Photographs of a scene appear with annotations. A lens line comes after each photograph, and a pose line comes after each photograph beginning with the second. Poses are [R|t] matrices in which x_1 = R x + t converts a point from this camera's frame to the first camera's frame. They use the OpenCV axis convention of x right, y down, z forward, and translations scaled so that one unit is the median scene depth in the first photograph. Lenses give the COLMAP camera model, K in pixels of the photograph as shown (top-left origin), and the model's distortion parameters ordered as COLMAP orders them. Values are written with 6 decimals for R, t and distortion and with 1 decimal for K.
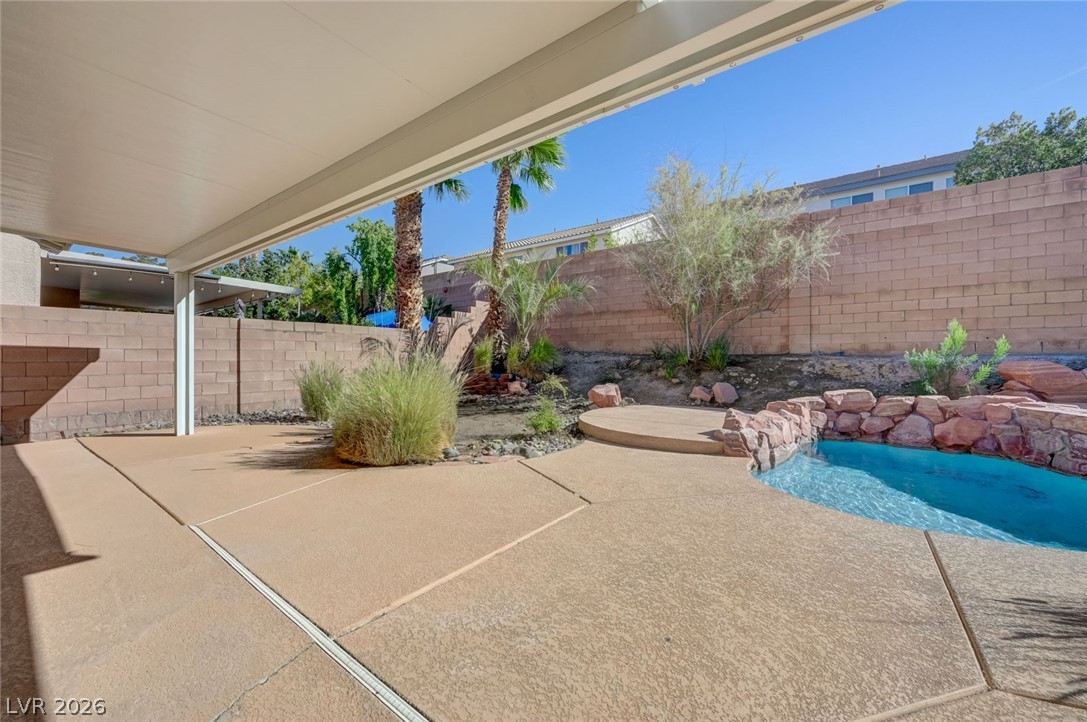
lens RADIAL K [[435.9, 0, 544.9], [0, 435.9, 351.5], [0, 0, 1]] dist [0.000938, 0.000447]
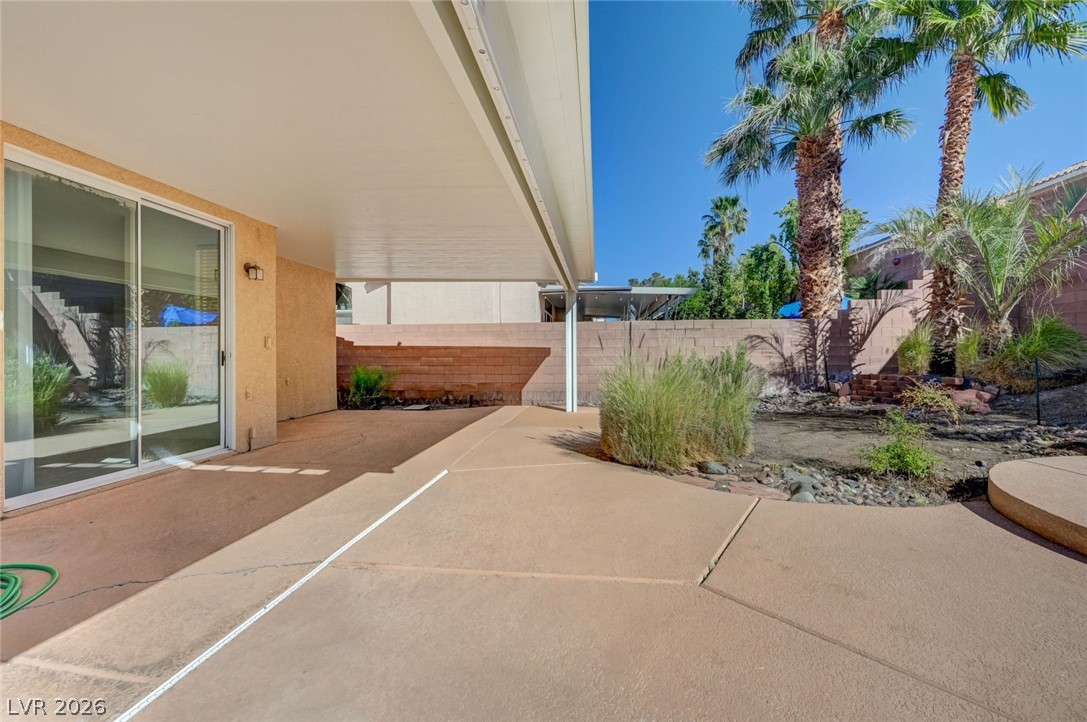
lens RADIAL K [[435.9, 0, 549.0], [0, 435.9, 351.6], [0, 0, 1]] dist [0.000938, 0.000447]
pose [[0.514559, -0.006118, -0.857433, 0.213594], [0.015365, 0.999880, 0.002087, 0.003058], [0.857317, -0.014248, 0.514591, 0.200042]]
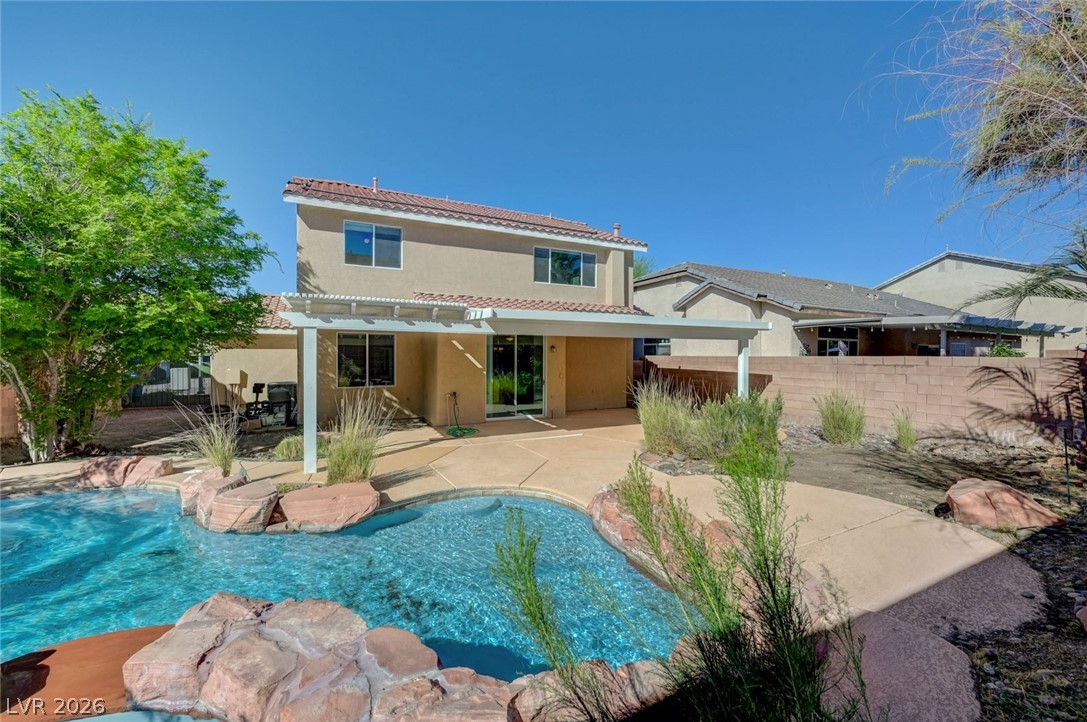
lens RADIAL K [[435.9, 0, 553.2], [0, 435.9, 357.9], [0, 0, 1]] dist [0.000938, 0.000447]
pose [[-0.426212, 0.003507, -0.904617, 0.890329], [0.010683, 0.999942, -0.001156, -0.076898], [0.904560, -0.010157, -0.426225, 0.794837]]
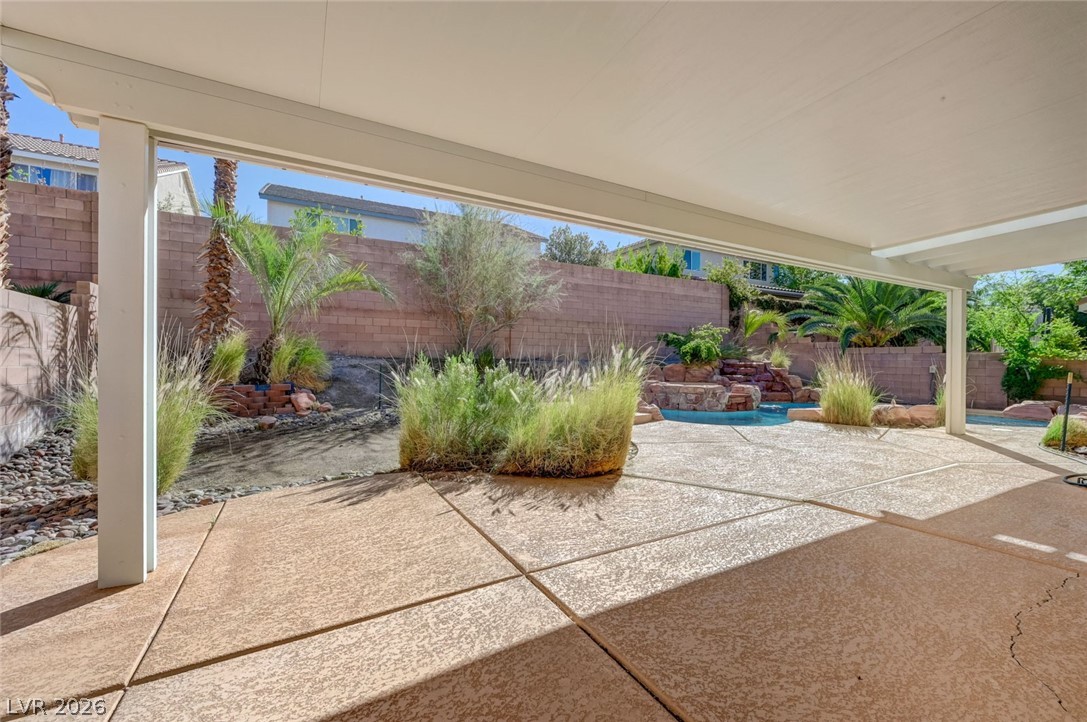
lens RADIAL K [[435.9, 0, 548.3], [0, 435.9, 367.4], [0, 0, 1]] dist [0.000938, 0.000447]
pose [[0.401819, -0.013818, 0.915615, -0.757384], [-0.018269, 0.999566, 0.023102, -0.001777], [-0.915537, -0.026010, 0.401392, 0.420314]]
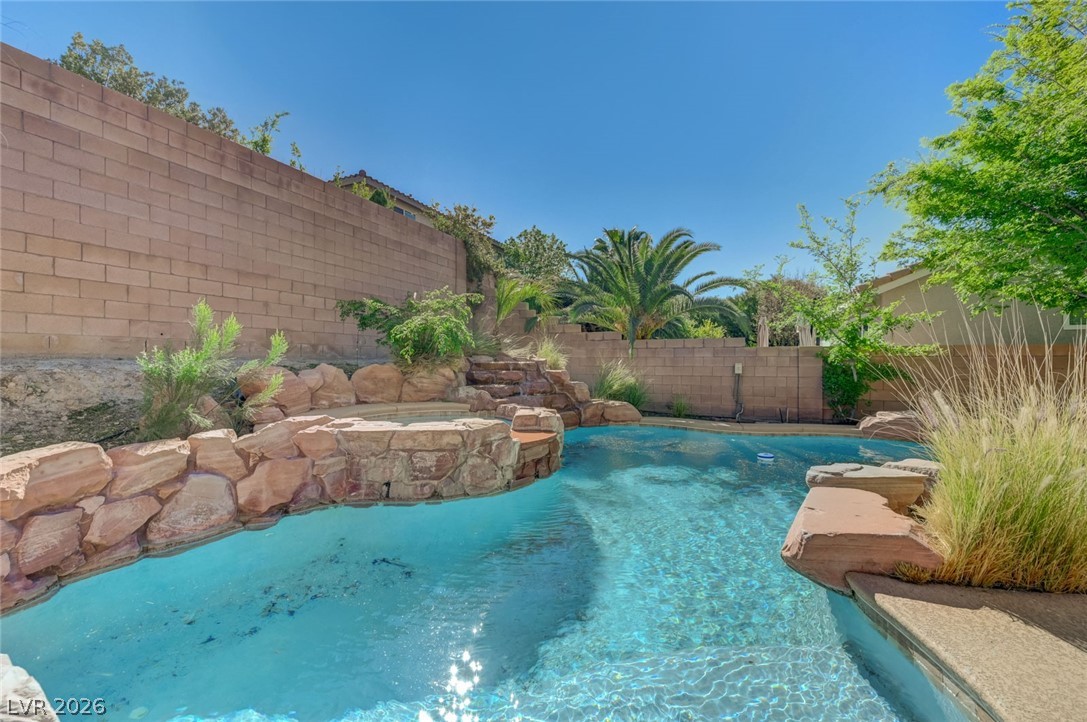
lens RADIAL K [[435.9, 0, 543.5], [0, 435.9, 360.6], [0, 0, 1]] dist [0.000938, 0.000447]
pose [[-0.218941, 0.001164, 0.975737, 0.191447], [-0.012275, 0.999917, -0.003947, 0.006135], [-0.975661, -0.012842, -0.218908, 0.536902]]
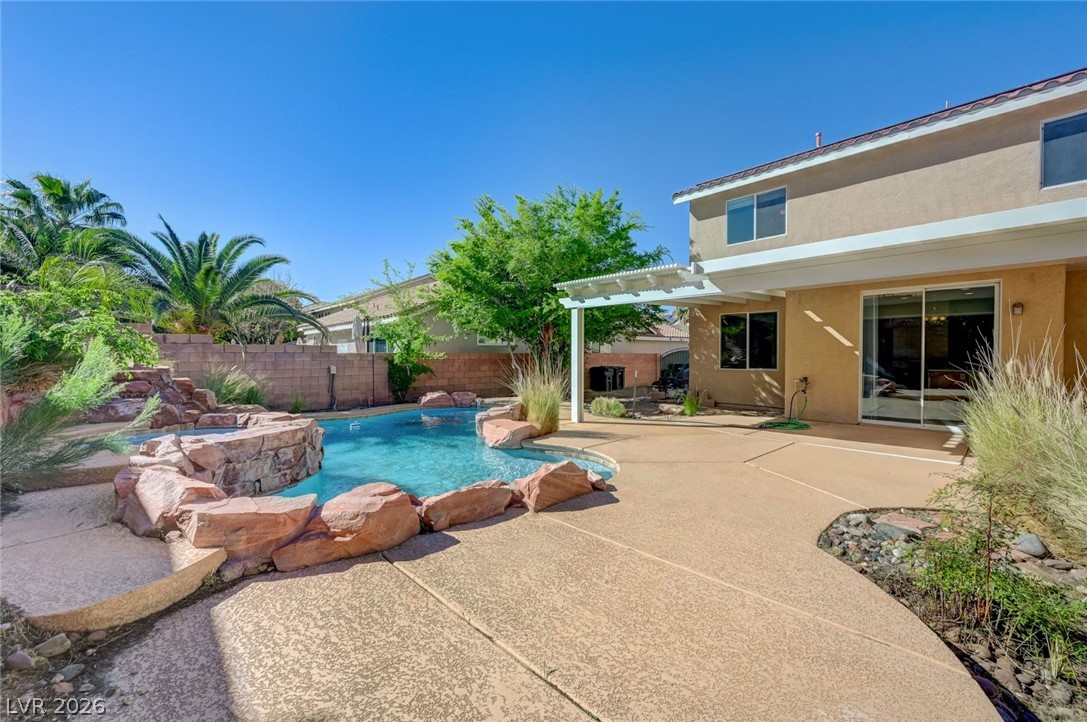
lens RADIAL K [[435.9, 0, 547.3], [0, 435.9, 369.2], [0, 0, 1]] dist [0.000938, 0.000447]
pose [[-0.986274, -0.004755, 0.165048, 0.238048], [-0.001879, 0.999844, 0.017574, -0.012099], [-0.165106, 0.017023, -0.986129, 1.084276]]
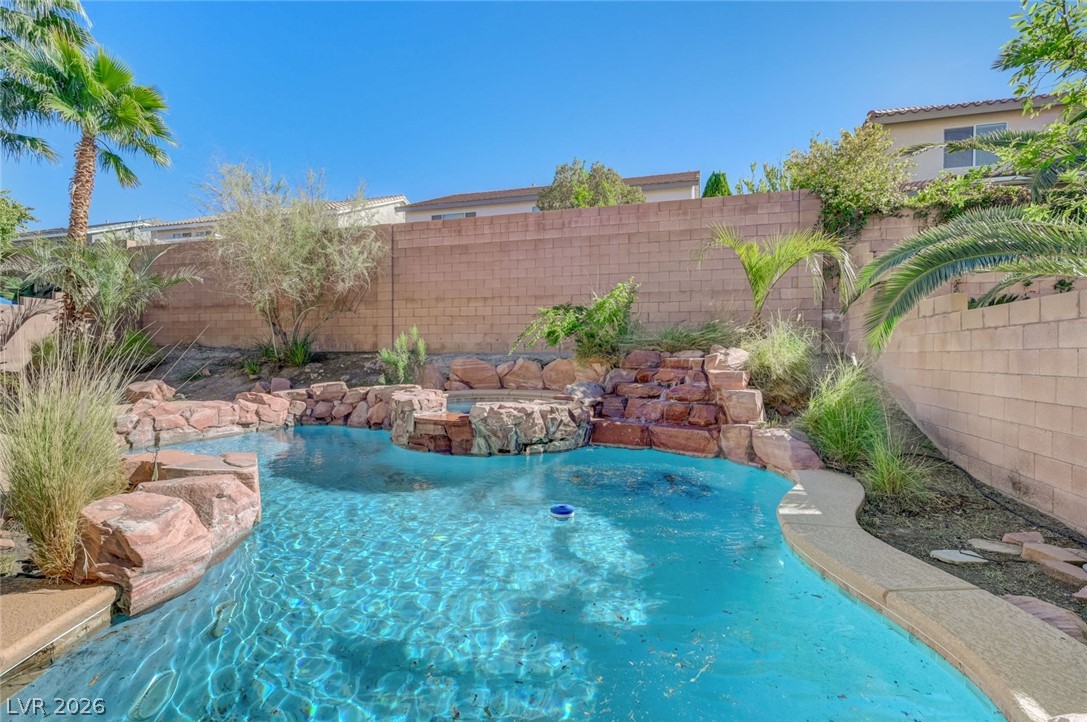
lens RADIAL K [[492.9, 0, 540.7], [0, 492.9, 364.3], [0, 0, 1]] dist [0.001863, -0.000073]
pose [[0.941825, 0.001431, 0.336100, 0.636927], [-0.012872, 0.999411, 0.031816, -0.008616], [-0.335856, -0.034292, 0.941289, -0.367684]]
